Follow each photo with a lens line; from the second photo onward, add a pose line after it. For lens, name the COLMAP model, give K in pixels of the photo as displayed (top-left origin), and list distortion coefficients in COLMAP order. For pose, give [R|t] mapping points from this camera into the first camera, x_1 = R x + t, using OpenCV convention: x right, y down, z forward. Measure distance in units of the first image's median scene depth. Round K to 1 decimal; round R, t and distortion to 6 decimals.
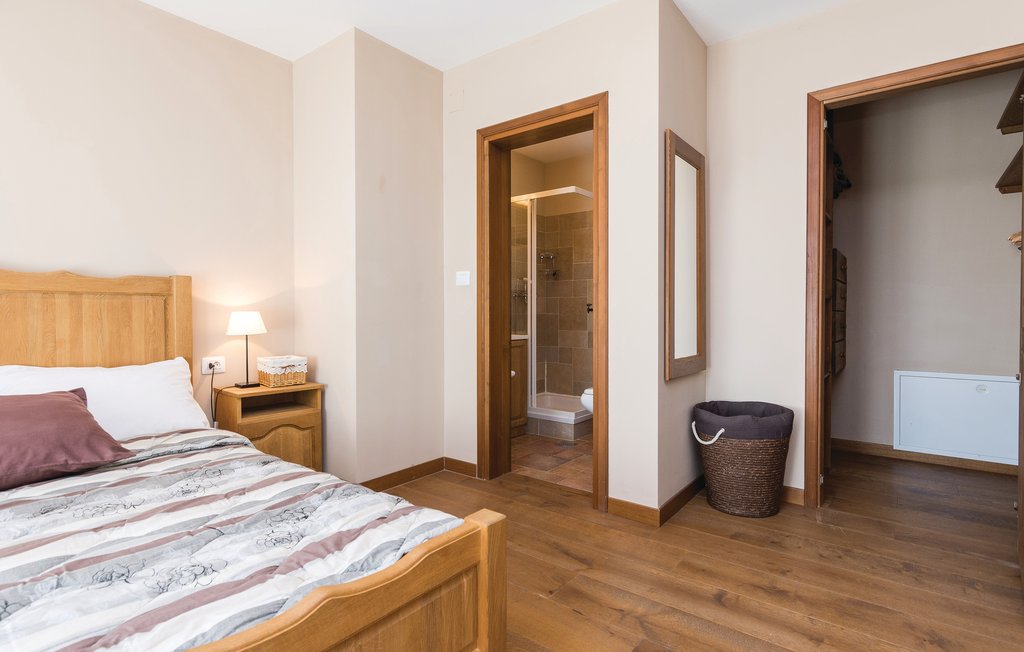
lens RADIAL K [[500.4, 0, 513.2], [0, 500.4, 326.9], [0, 0, 1]] dist [-0.003226, 0.000056]
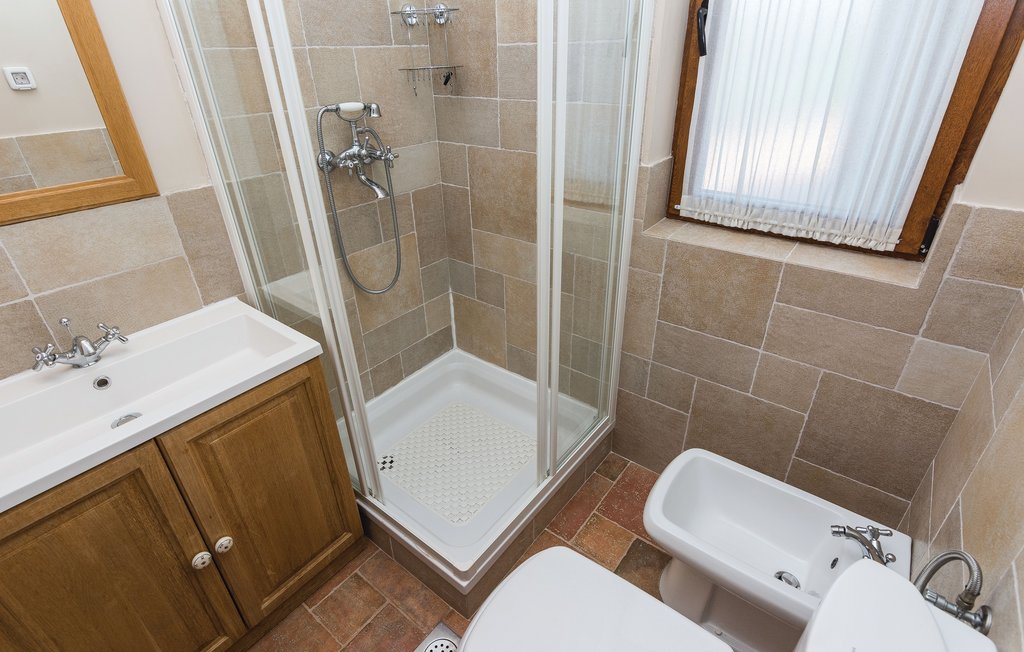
lens RADIAL K [[500.4, 0, 512.8], [0, 500.4, 321.9], [0, 0, 1]] dist [-0.003226, 0.000056]
pose [[0.999926, -0.010402, -0.006240, 0.099184], [0.012115, 0.882153, 0.470807, -0.092618], [0.000607, -0.470848, 0.882214, 0.478019]]
